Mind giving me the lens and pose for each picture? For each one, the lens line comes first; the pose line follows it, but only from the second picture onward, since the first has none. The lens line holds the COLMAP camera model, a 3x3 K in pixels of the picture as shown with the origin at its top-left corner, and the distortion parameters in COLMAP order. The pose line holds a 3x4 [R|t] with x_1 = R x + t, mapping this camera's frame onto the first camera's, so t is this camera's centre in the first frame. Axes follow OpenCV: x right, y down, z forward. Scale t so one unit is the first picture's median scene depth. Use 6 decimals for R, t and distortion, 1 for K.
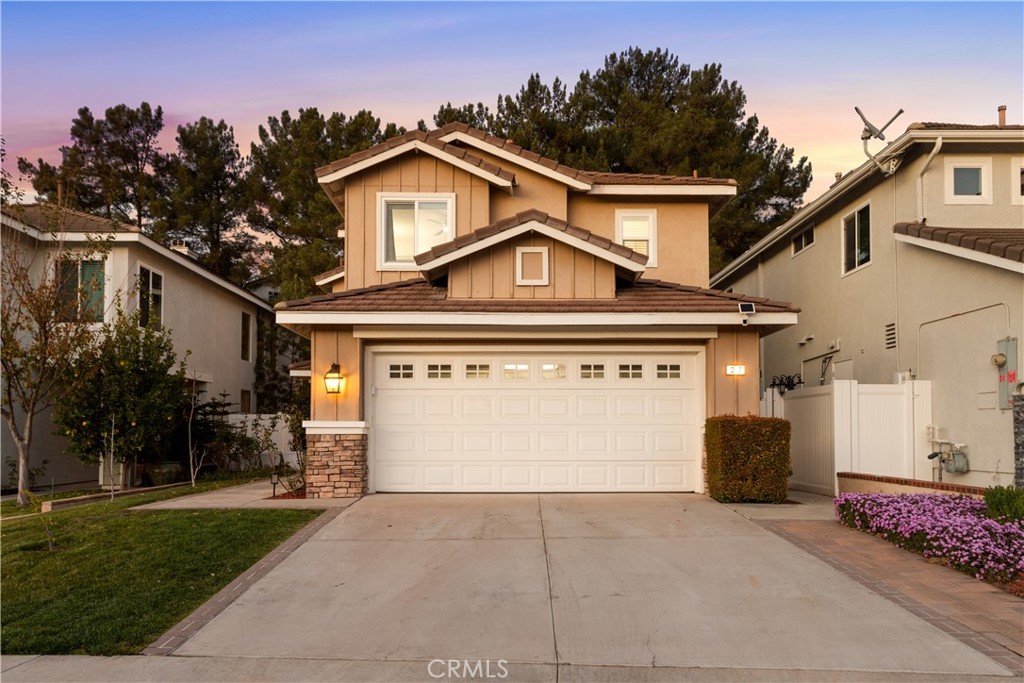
lens RADIAL K [[745.5, 0, 512.4], [0, 745.5, 411.2], [0, 0, 1]] dist [0.004984, 0.000819]
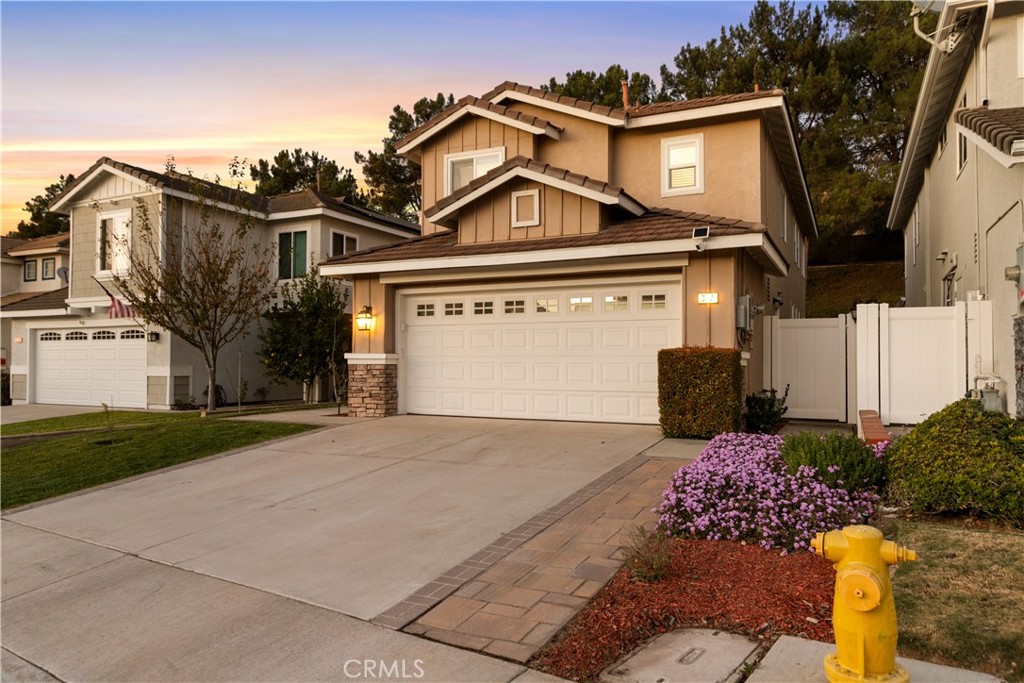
lens RADIAL K [[691.3, 0, 512.0], [0, 691.3, 341.5], [0, 0, 1]] dist [0.003756, 0.004335]
pose [[0.893073, -0.010818, -0.449782, 0.455008], [0.012392, 0.999923, 0.000555, -0.003705], [0.449742, -0.006069, 0.893138, 0.100395]]
